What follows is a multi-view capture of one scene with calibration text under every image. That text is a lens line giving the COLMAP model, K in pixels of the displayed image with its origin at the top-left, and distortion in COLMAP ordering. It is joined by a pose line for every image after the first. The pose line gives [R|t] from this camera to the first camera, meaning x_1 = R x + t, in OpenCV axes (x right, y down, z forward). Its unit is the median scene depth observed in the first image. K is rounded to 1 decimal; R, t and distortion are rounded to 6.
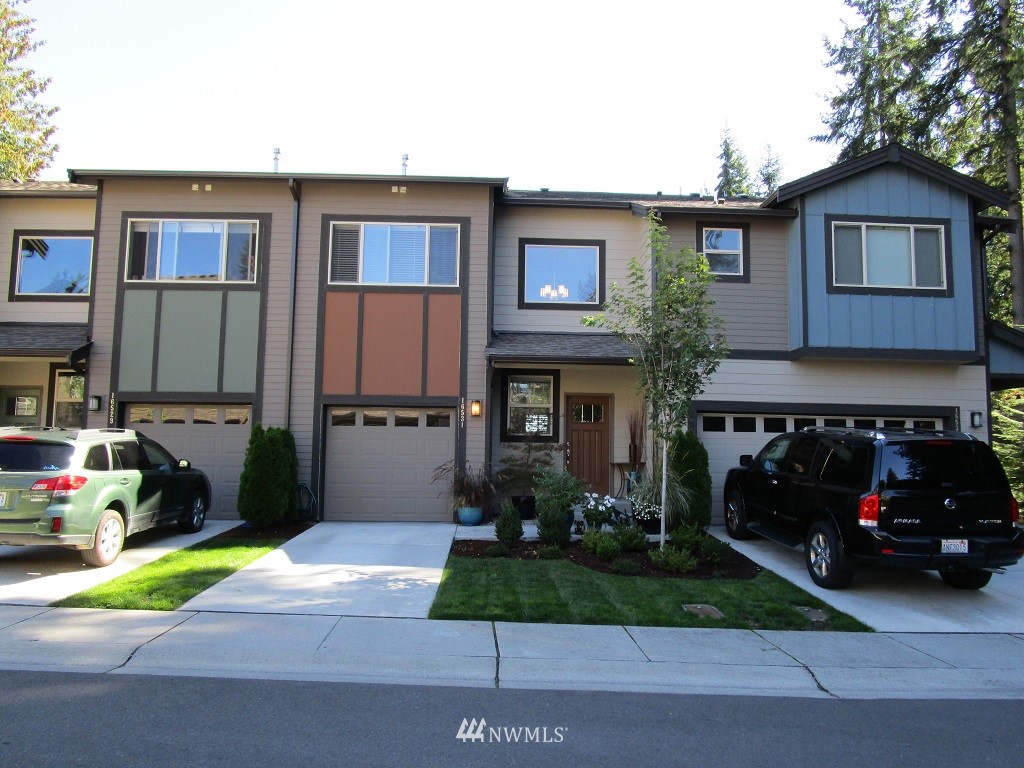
lens RADIAL K [[733.7, 0, 512.0], [0, 733.7, 384.0], [0, 0, 1]] dist [-0.013299, -0.004645]
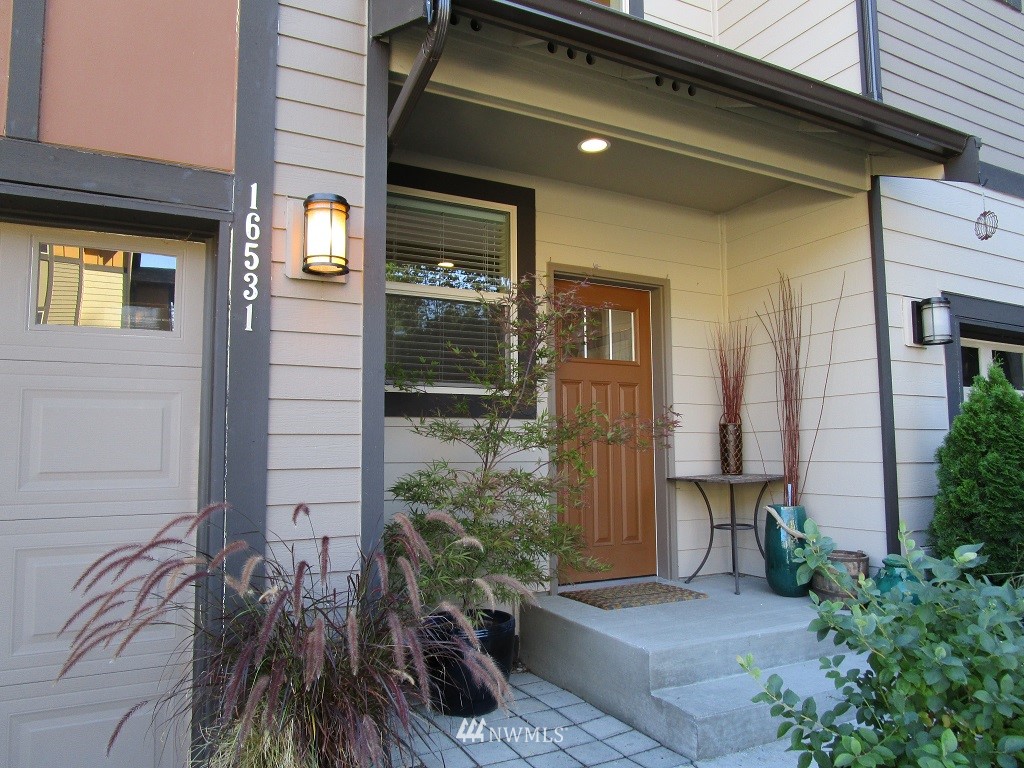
lens RADIAL K [[733.7, 0, 512.0], [0, 733.7, 384.0], [0, 0, 1]] dist [-0.013299, -0.004645]
pose [[0.892723, 0.024238, 0.449954, -0.092216], [-0.024963, 0.999679, -0.004324, 0.072243], [-0.449914, -0.007372, 0.893041, 0.788167]]
